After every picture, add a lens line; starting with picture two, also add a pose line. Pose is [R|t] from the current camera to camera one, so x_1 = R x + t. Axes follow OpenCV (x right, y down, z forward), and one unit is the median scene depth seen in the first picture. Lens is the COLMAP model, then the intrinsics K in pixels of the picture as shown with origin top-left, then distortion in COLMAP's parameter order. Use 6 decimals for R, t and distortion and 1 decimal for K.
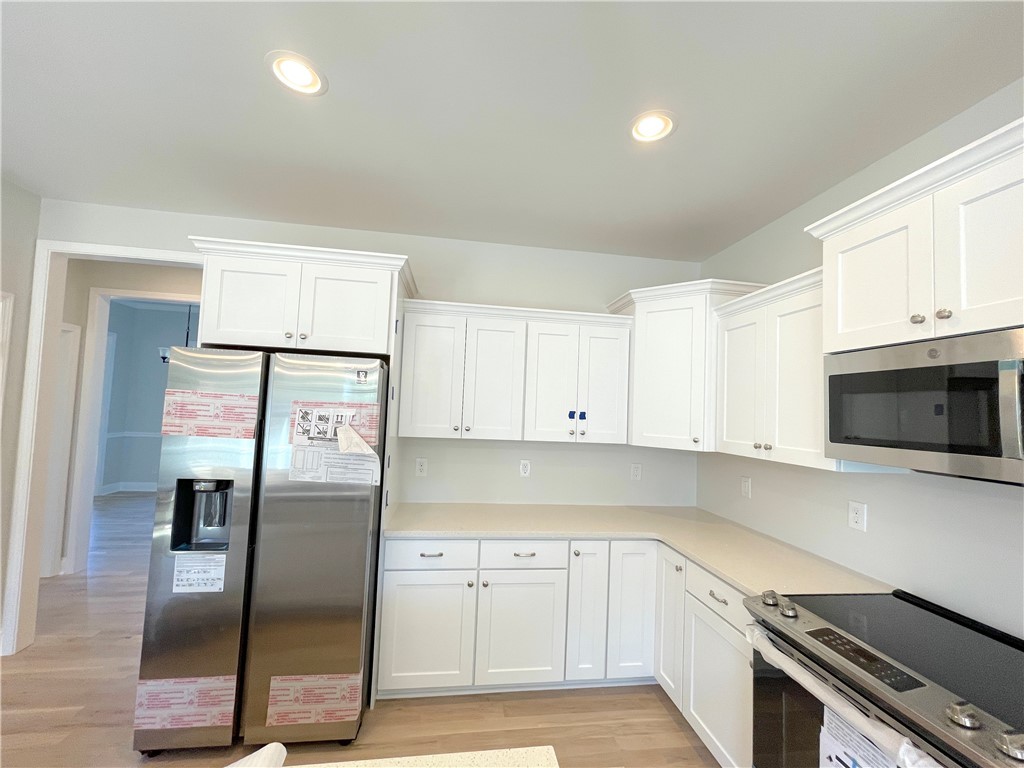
lens RADIAL K [[413.4, 0, 509.7], [0, 413.4, 387.8], [0, 0, 1]] dist [-0.004615, 0.001171]
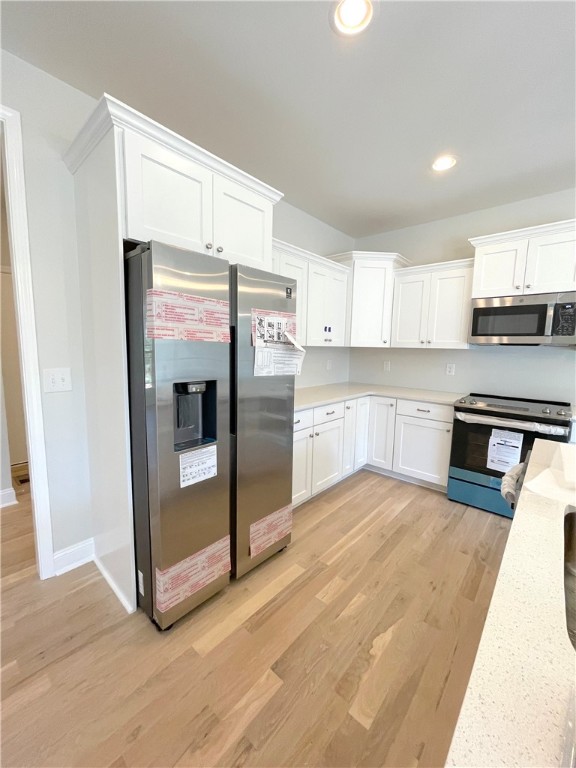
lens RADIAL K [[310.1, 0, 284.4], [0, 310.1, 382.3], [0, 0, 1]] dist [-0.004615, 0.001171]
pose [[0.762266, -0.102969, 0.639021, -0.980210], [-0.022505, 0.982452, 0.185153, 0.067023], [-0.646873, -0.155517, 0.746572, 0.244719]]
